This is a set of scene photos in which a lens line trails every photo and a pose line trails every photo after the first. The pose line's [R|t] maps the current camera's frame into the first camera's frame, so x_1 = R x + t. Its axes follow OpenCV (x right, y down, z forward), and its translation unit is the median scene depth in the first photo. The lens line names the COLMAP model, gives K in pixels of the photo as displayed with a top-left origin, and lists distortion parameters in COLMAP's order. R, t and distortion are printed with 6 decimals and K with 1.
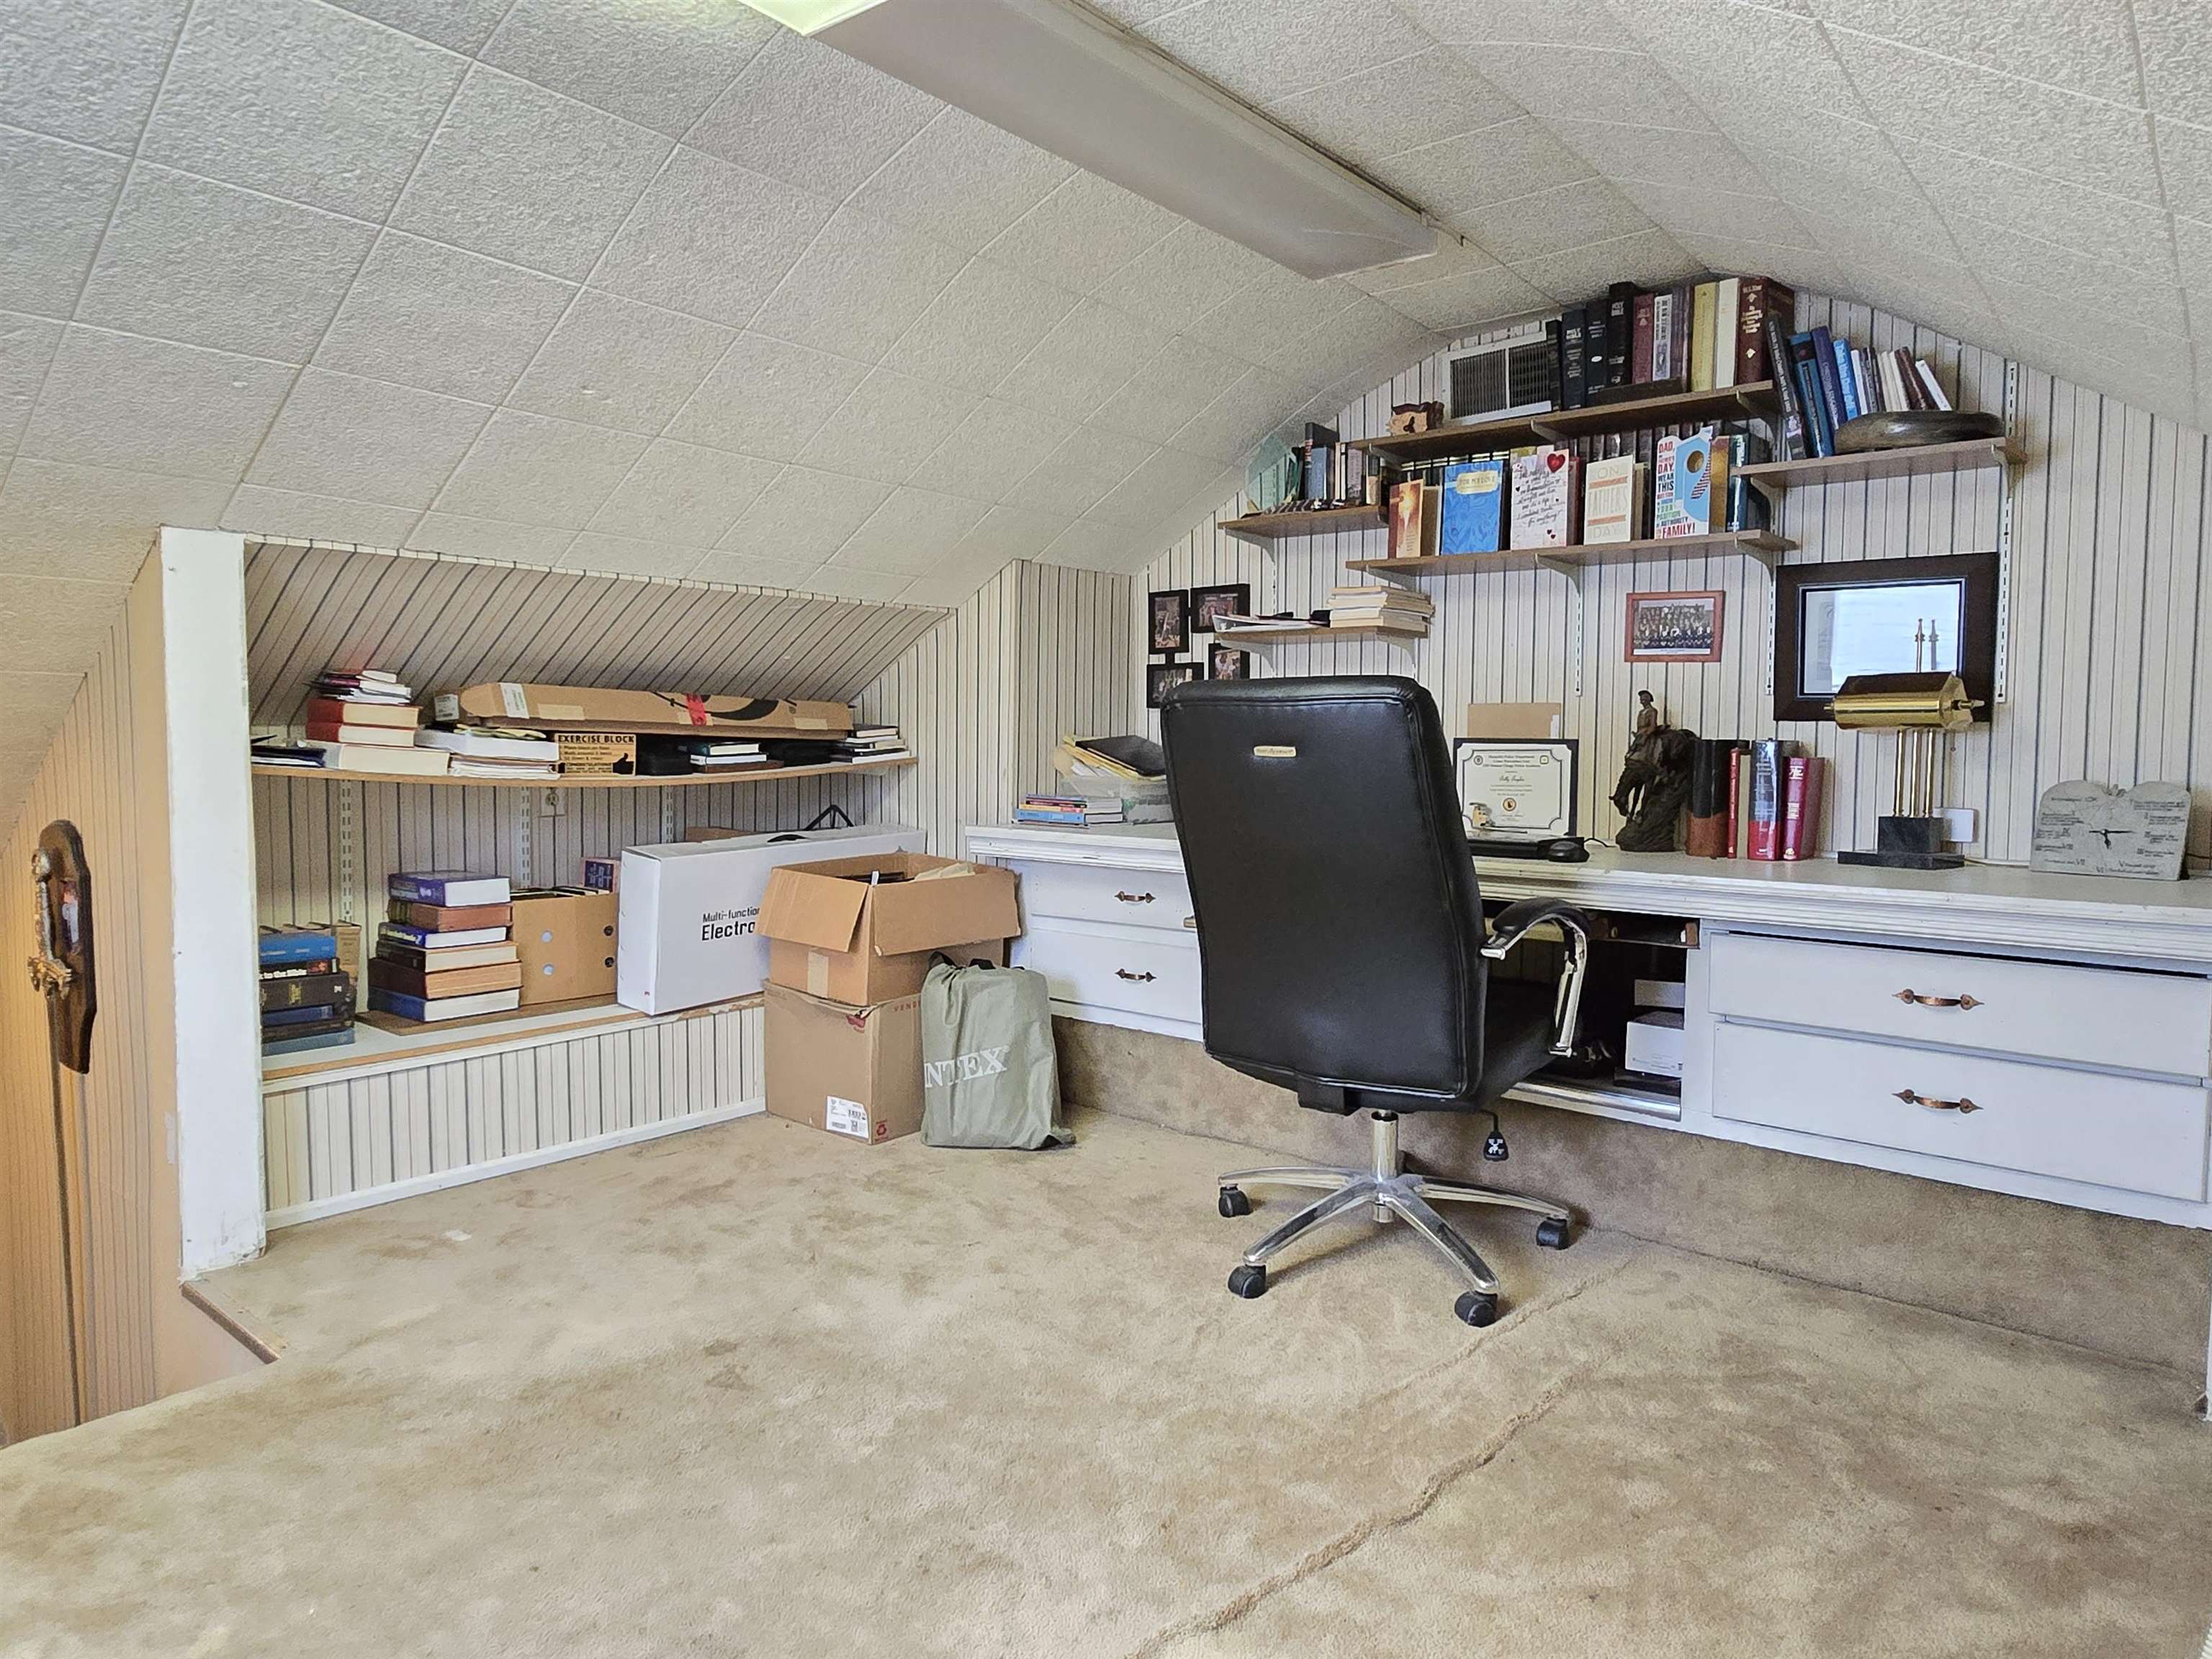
lens RADIAL K [[1409.7, 0, 1099.3], [0, 1409.7, 821.6], [0, 0, 1]] dist [0.003289, -0.000020]
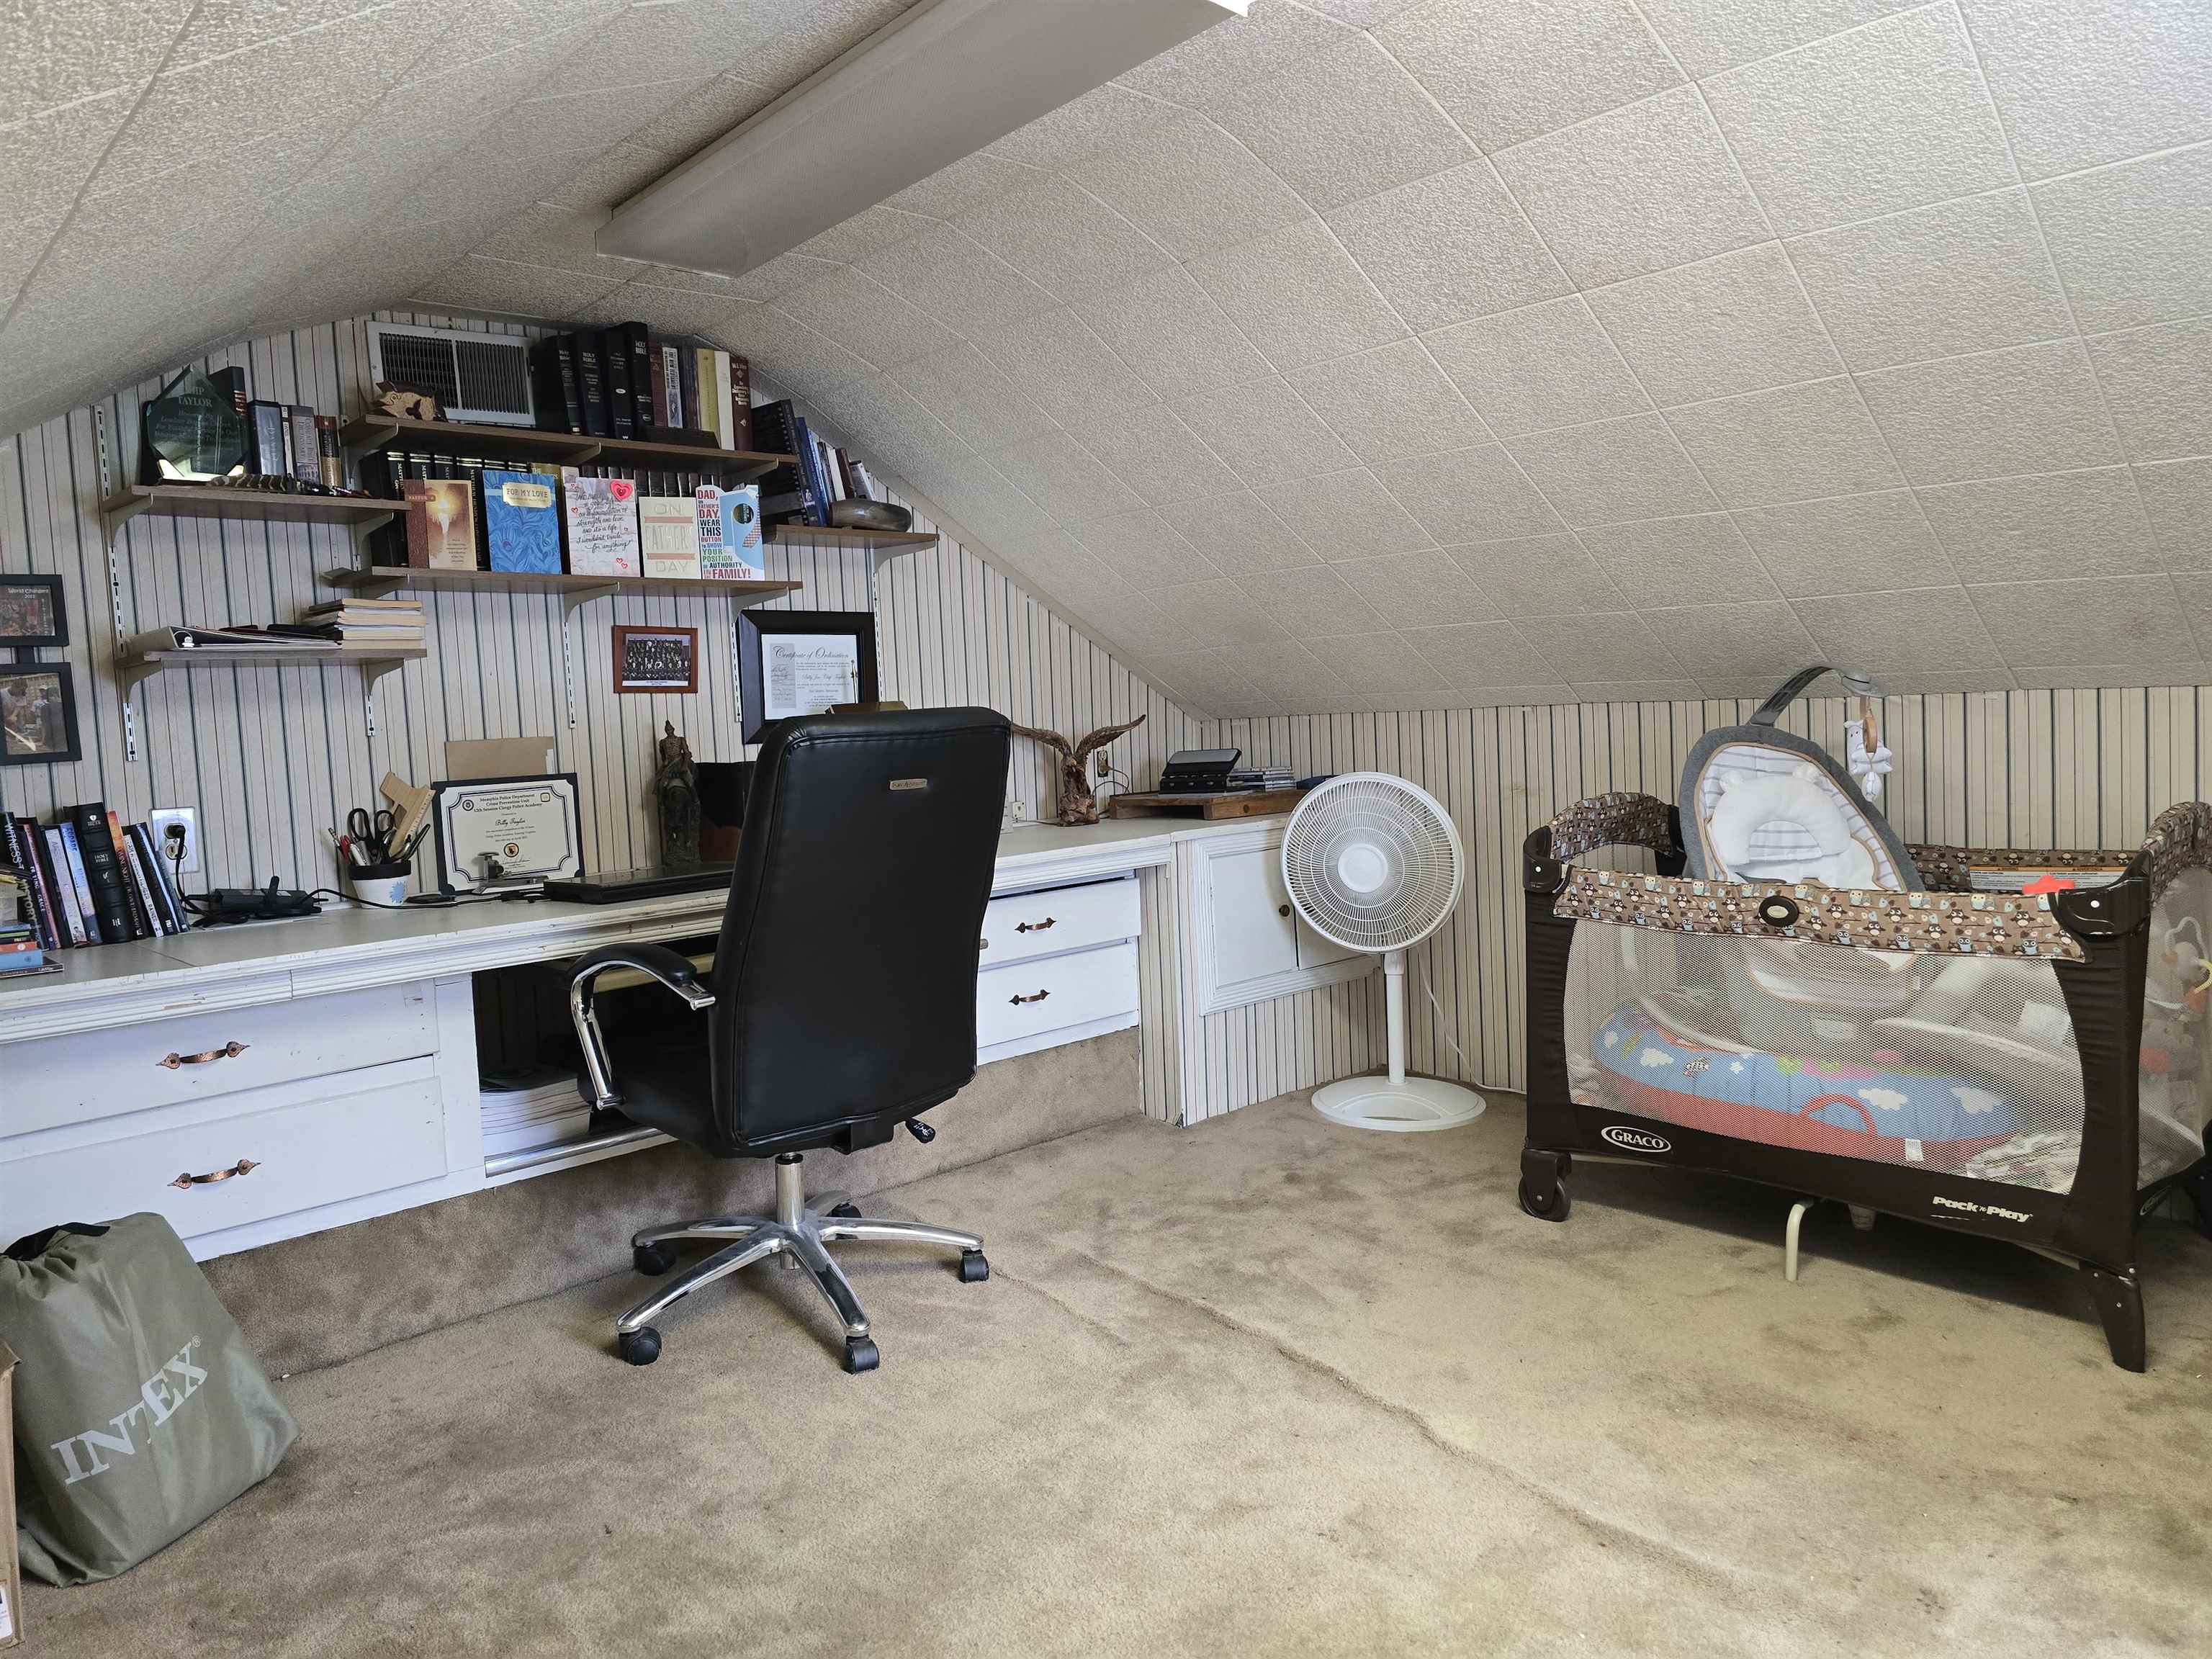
lens RADIAL K [[1483.1, 0, 1077.9], [0, 1483.1, 812.3], [0, 0, 1]] dist [0.102627, -0.103387]
pose [[0.132418, -0.081409, 0.987845, -0.707828], [0.115681, 0.991080, 0.066169, -0.066925], [-0.984420, 0.105513, 0.140654, 0.581281]]
